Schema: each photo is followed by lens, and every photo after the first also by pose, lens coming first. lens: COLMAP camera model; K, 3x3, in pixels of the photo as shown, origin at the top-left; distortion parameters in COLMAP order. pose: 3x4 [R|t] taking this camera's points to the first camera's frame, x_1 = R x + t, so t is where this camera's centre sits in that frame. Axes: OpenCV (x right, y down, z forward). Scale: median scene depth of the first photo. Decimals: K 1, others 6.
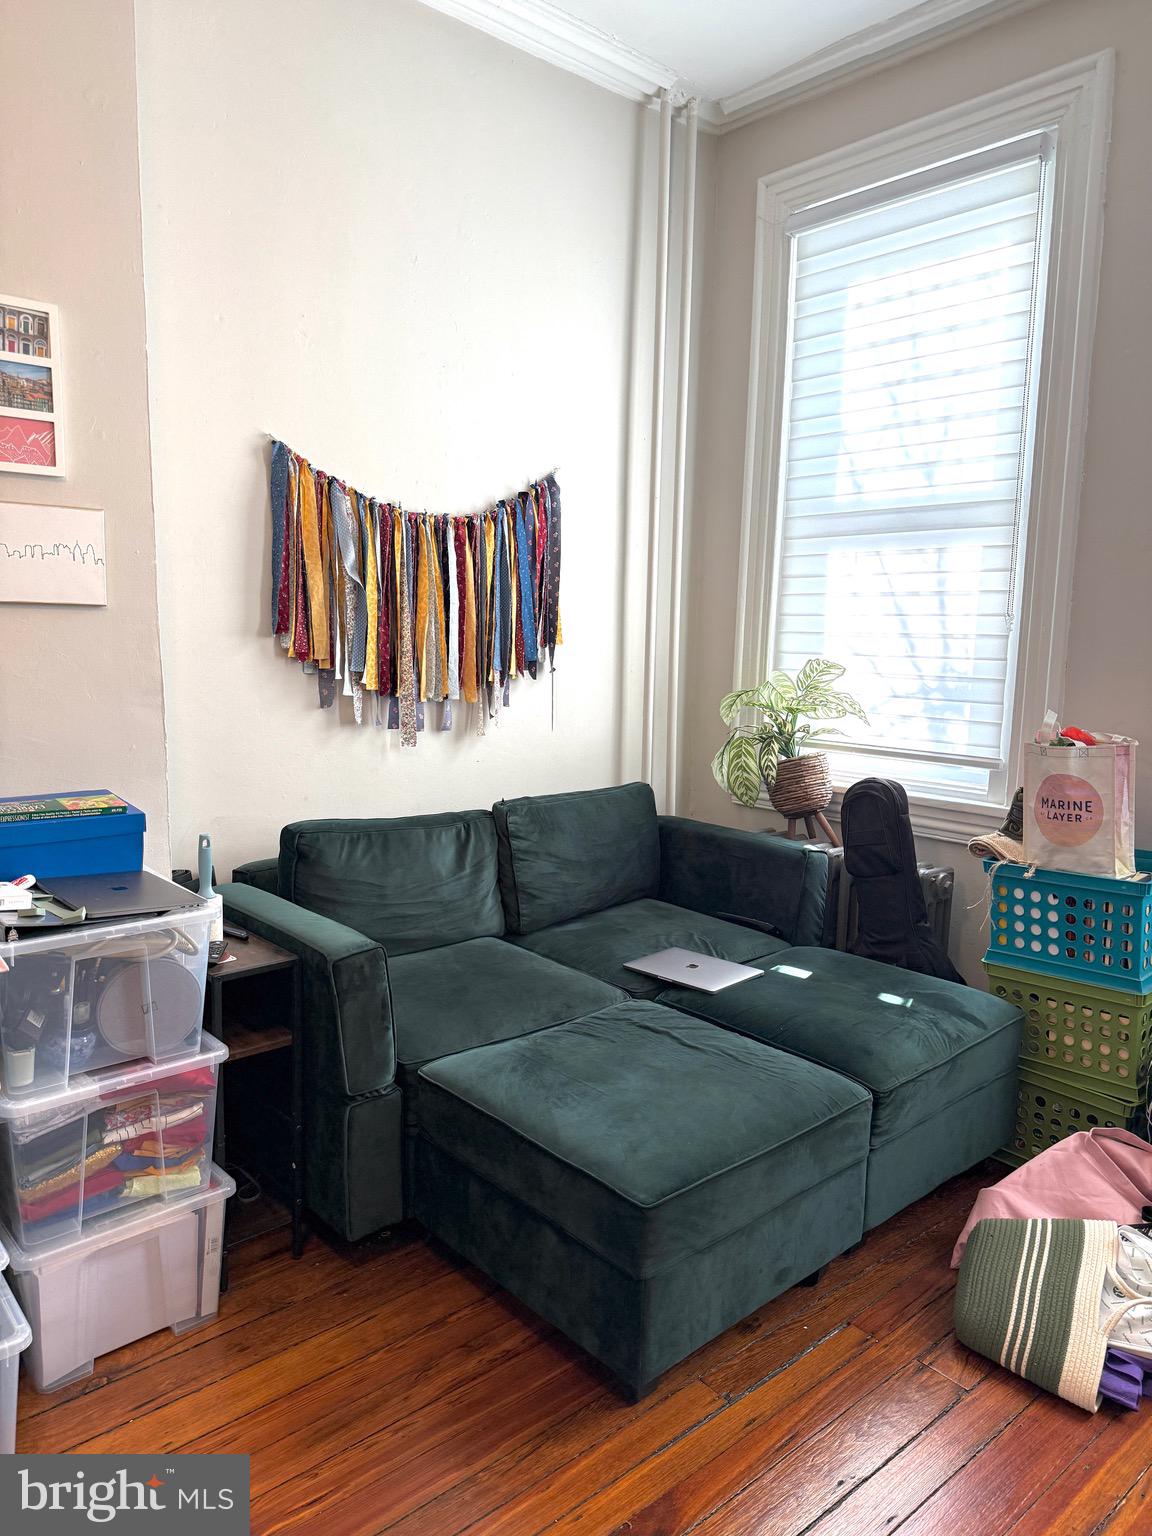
lens RADIAL K [[1086.2, 0, 539.0], [0, 1086.2, 768.7], [0, 0, 1]] dist [0.064113, -0.072246]
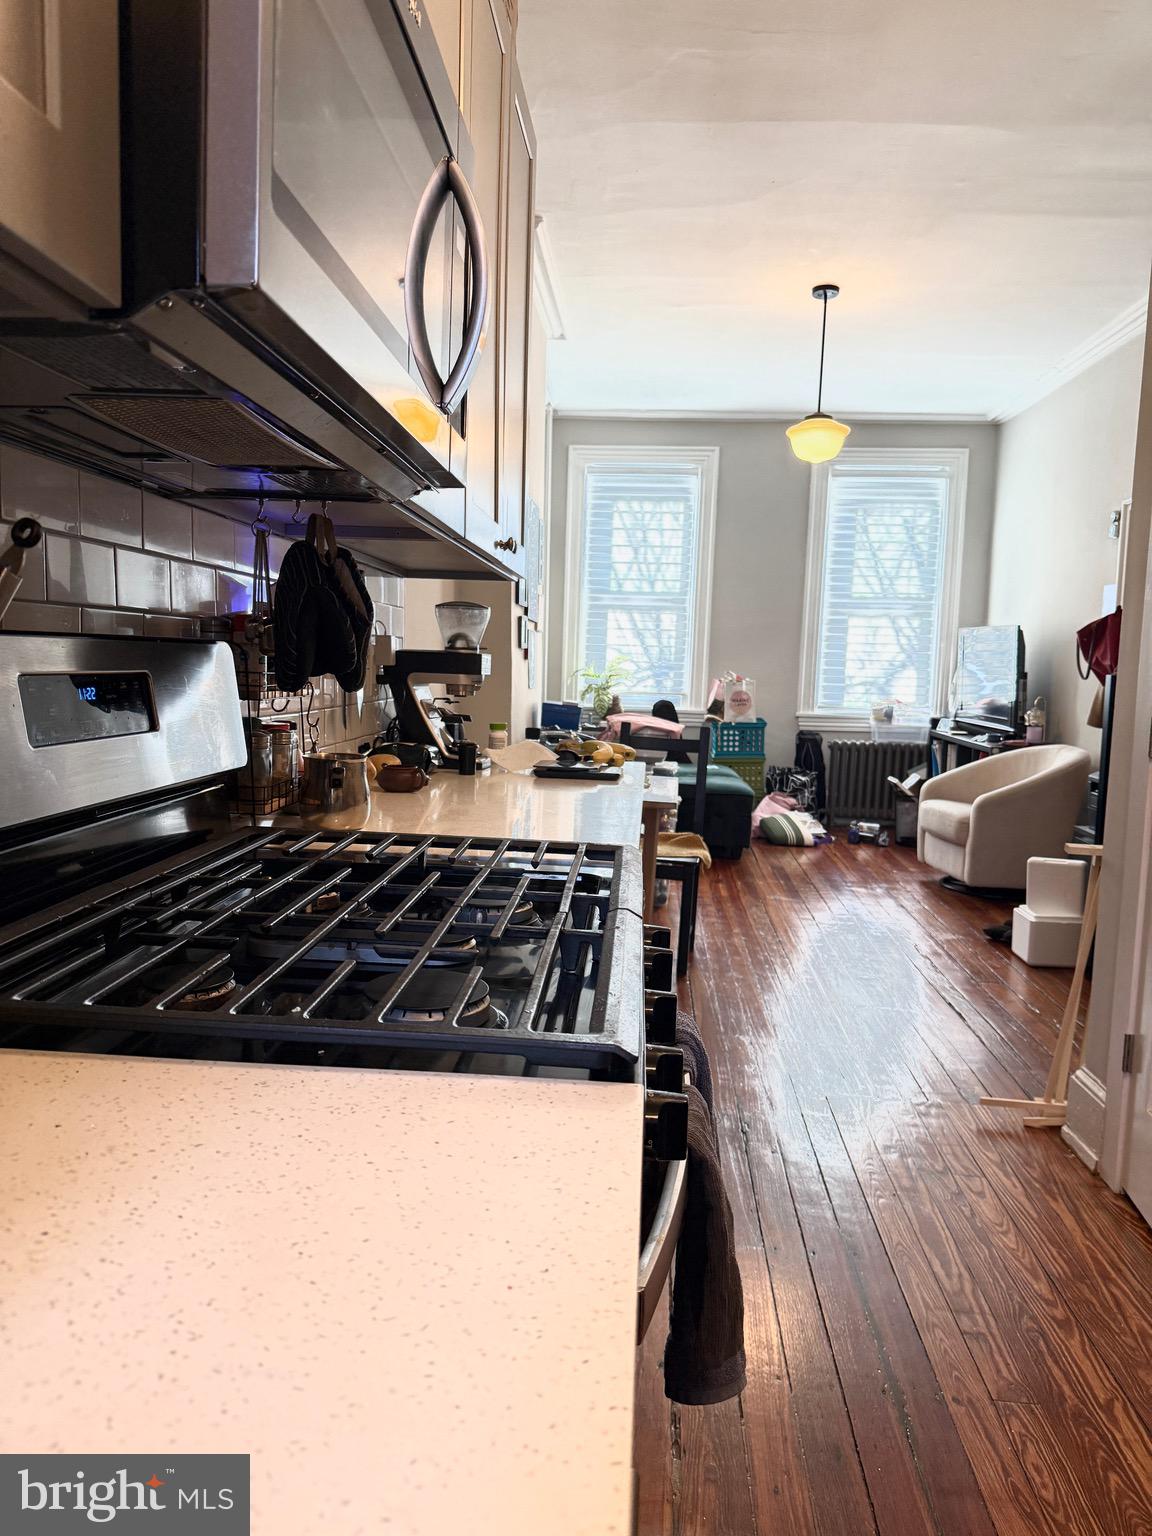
lens RADIAL K [[1100.4, 0, 570.9], [0, 1100.4, 763.1], [0, 0, 1]] dist [0.173682, -0.254935]
pose [[0.694777, -0.065480, 0.716239, -1.939630], [0.077676, 0.996854, 0.015785, 0.112695], [-0.715019, 0.044668, 0.697677, -0.764942]]
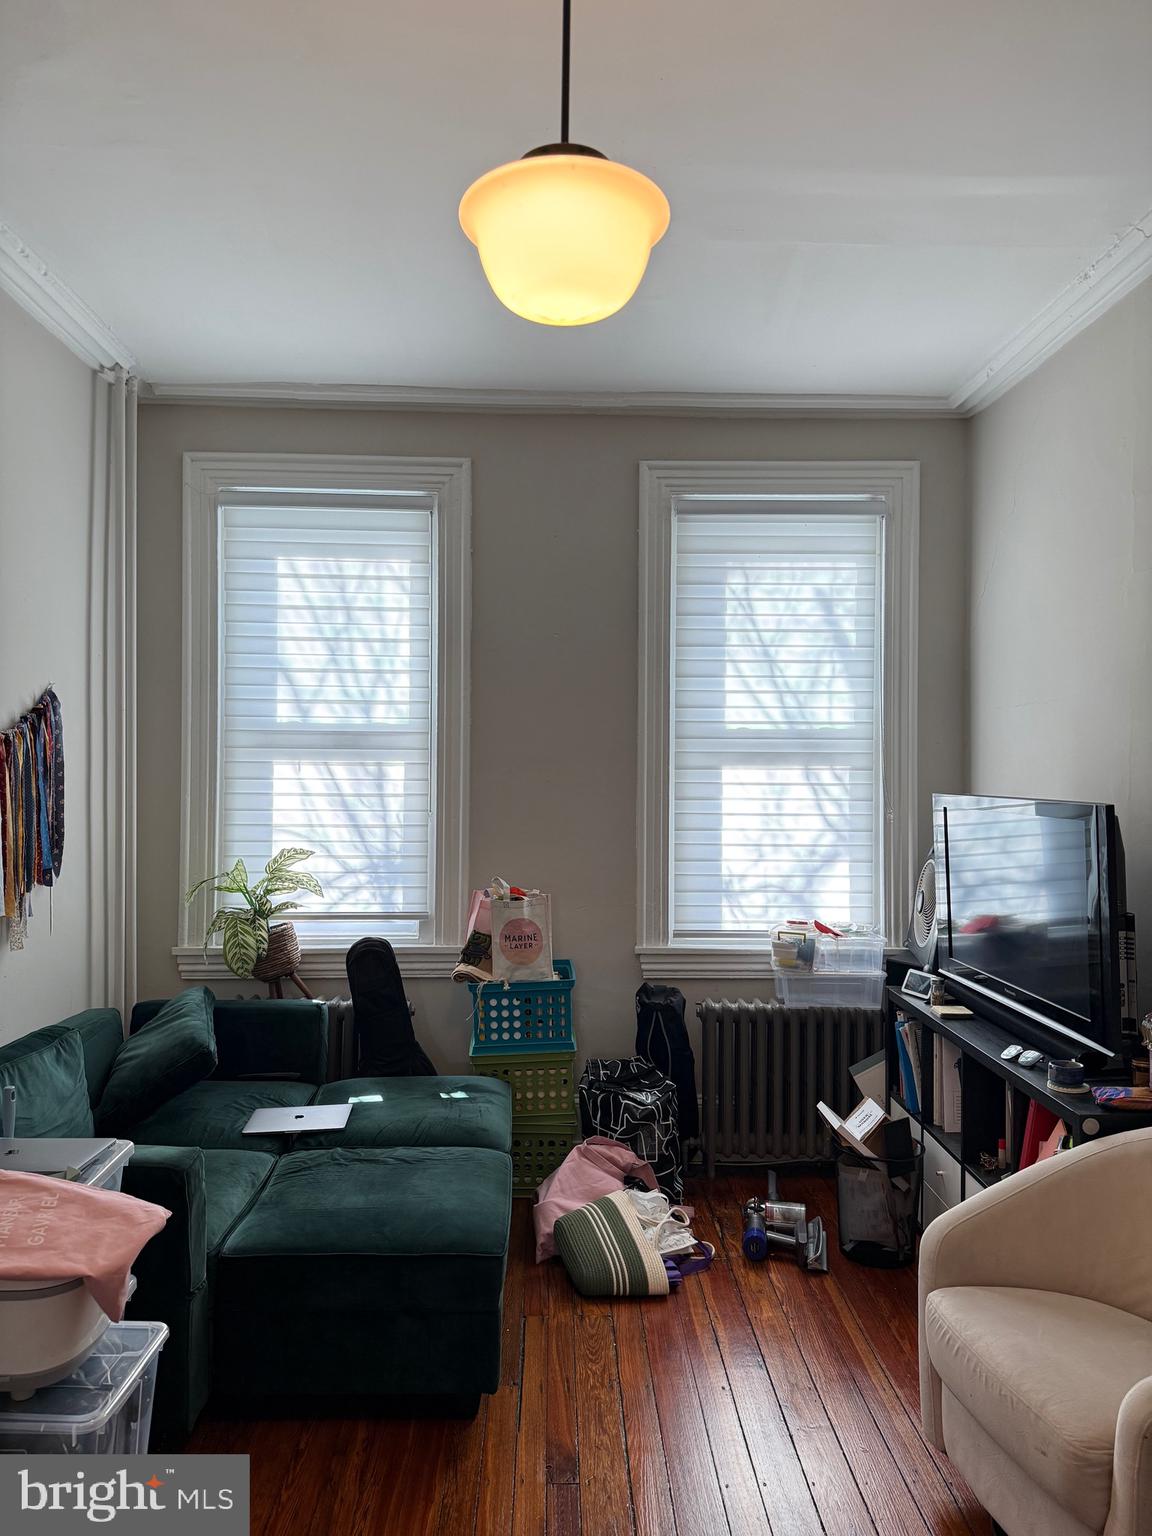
lens RADIAL K [[1075.7, 0, 576.0], [0, 1075.7, 768.0], [0, 0, 1]] dist [0.164077, -0.345688]
pose [[0.619967, -0.012784, 0.784524, -0.616926], [0.108759, 0.991615, -0.069788, -0.083392], [-0.777054, 0.128590, 0.616159, -0.031943]]
